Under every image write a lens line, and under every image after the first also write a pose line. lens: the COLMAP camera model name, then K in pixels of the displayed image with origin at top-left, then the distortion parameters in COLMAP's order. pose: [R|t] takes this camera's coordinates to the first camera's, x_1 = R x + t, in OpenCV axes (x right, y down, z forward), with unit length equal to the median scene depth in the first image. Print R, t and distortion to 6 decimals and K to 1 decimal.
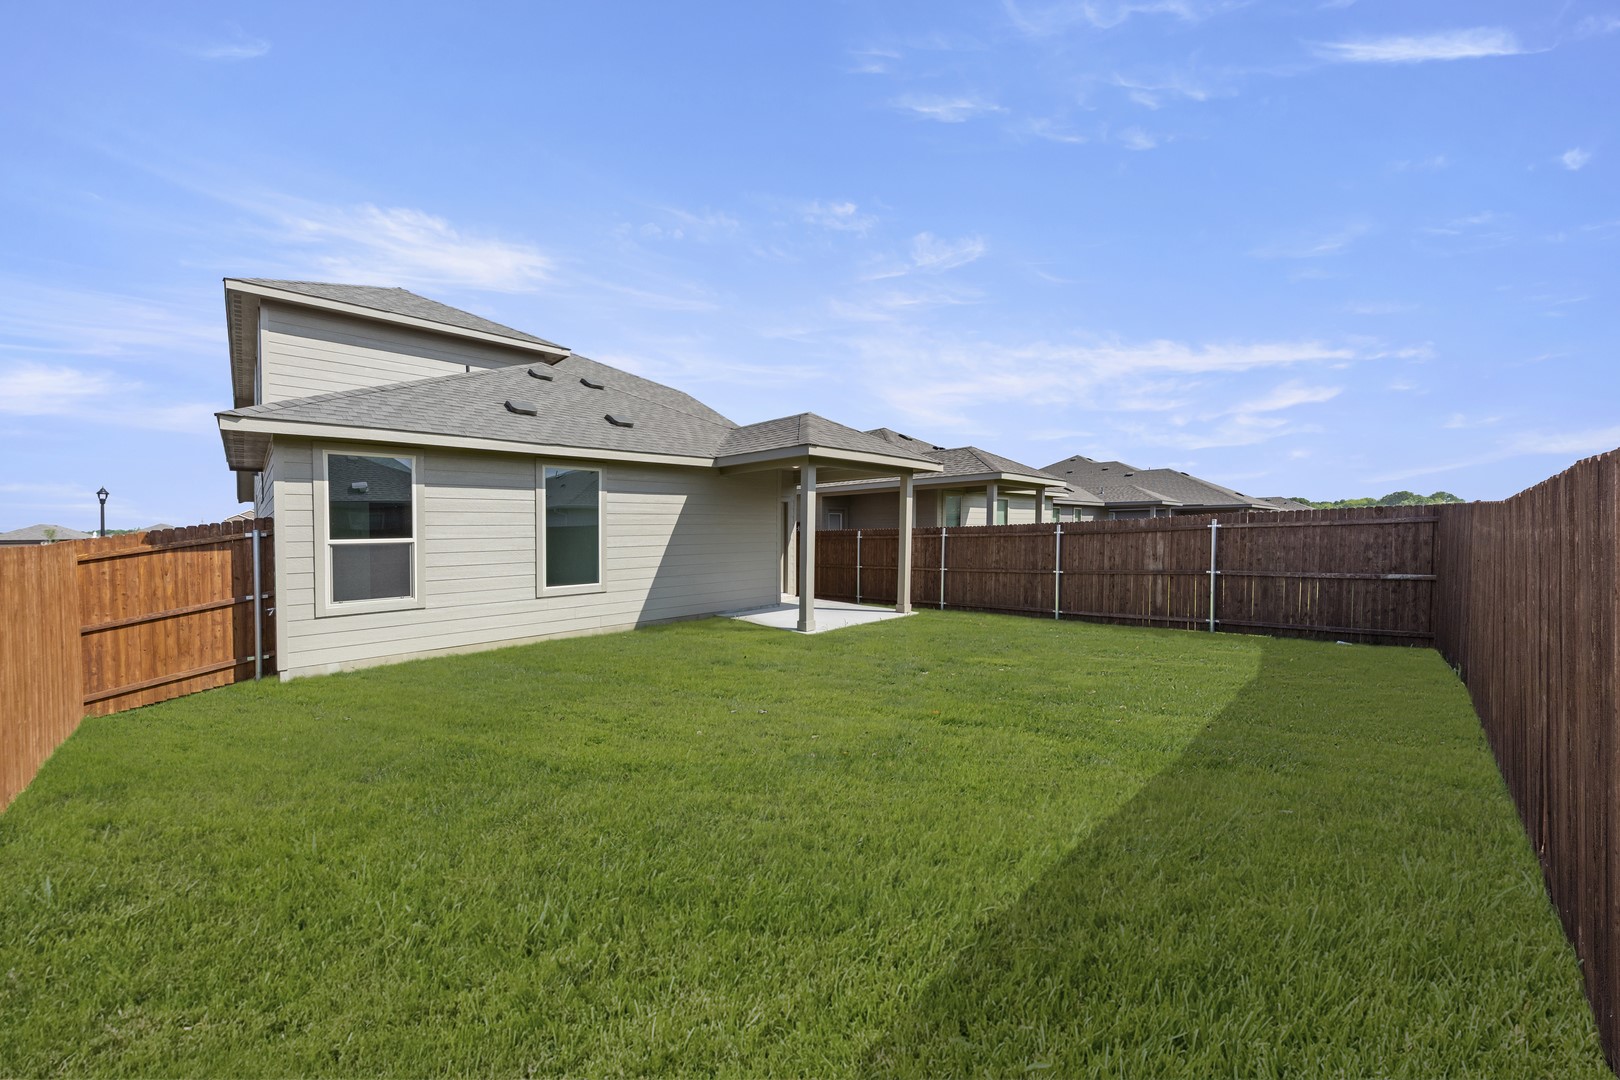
lens RADIAL K [[559.8, 0, 813.8], [0, 559.8, 531.6], [0, 0, 1]] dist [0.002066, 0.000175]
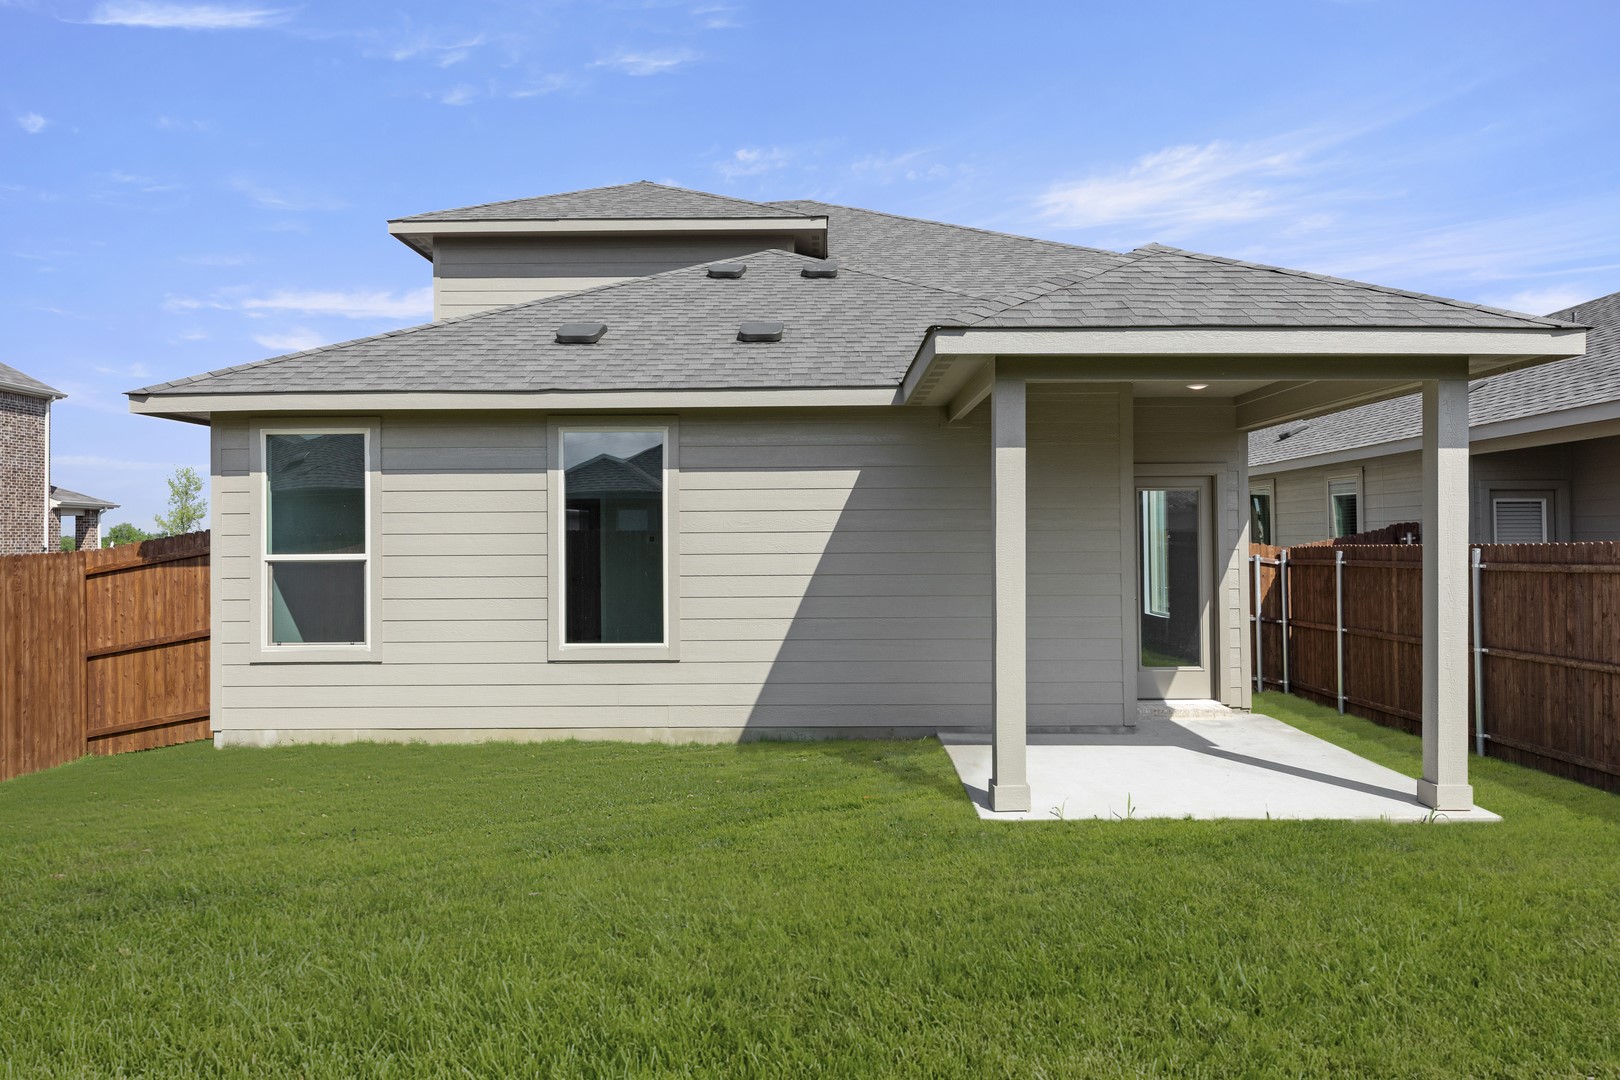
lens RADIAL K [[1049.5, 0, 833.9], [0, 1049.5, 497.2], [0, 0, 1]] dist [0.000550, -0.003848]
pose [[0.712014, -0.023316, -0.701778, 0.536673], [-0.007278, 0.999150, -0.040580, -0.008319], [0.702128, 0.034001, 0.711239, 0.509804]]
